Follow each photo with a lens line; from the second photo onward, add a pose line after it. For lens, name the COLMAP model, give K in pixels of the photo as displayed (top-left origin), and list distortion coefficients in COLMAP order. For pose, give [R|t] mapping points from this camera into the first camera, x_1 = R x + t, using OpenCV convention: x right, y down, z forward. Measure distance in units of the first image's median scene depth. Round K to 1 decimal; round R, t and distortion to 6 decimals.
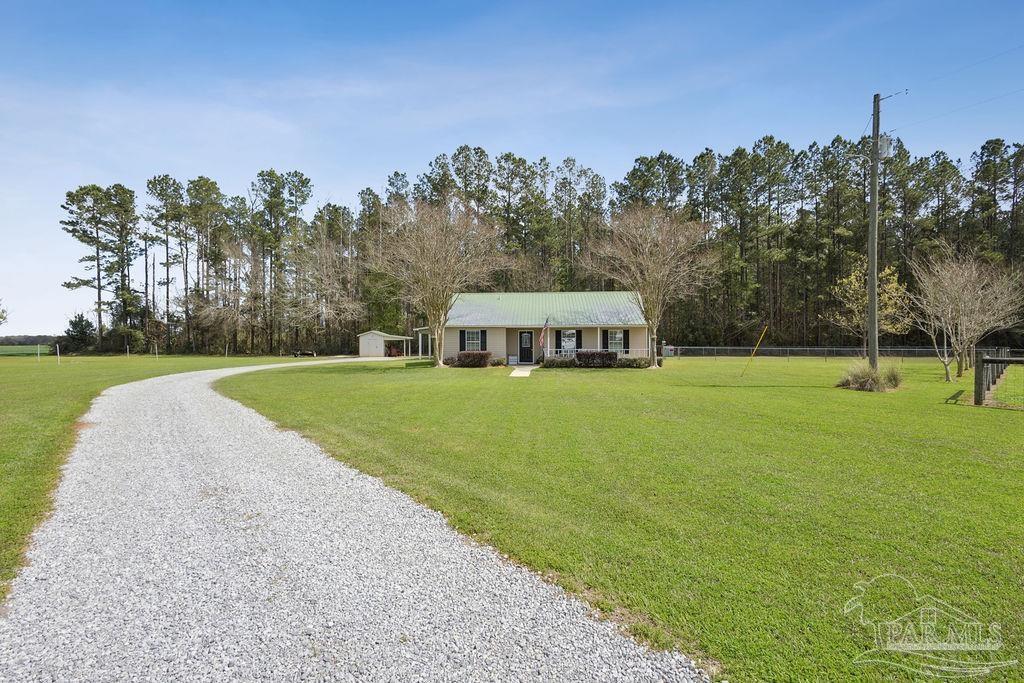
lens RADIAL K [[470.5, 0, 515.7], [0, 470.5, 335.6], [0, 0, 1]] dist [0.002510, 0.000126]
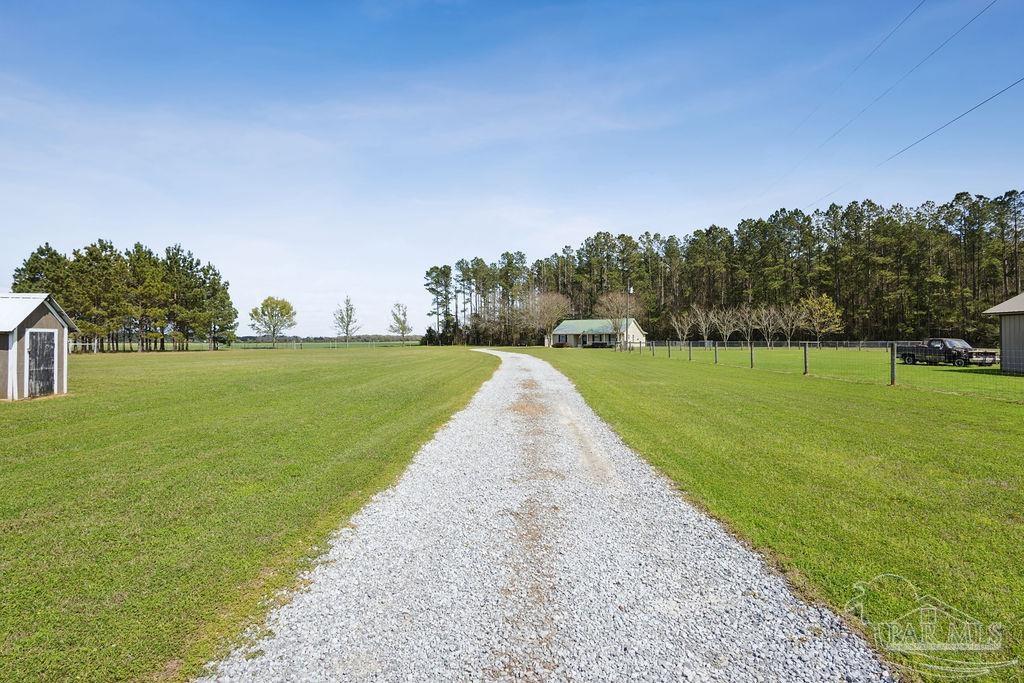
lens RADIAL K [[470.5, 0, 515.7], [0, 470.5, 335.6], [0, 0, 1]] dist [0.002510, 0.000126]
pose [[0.876782, -0.008759, -0.480808, 0.453568], [0.013480, 0.999889, 0.006367, -0.013224], [0.480699, -0.012063, 0.876803, -0.709332]]
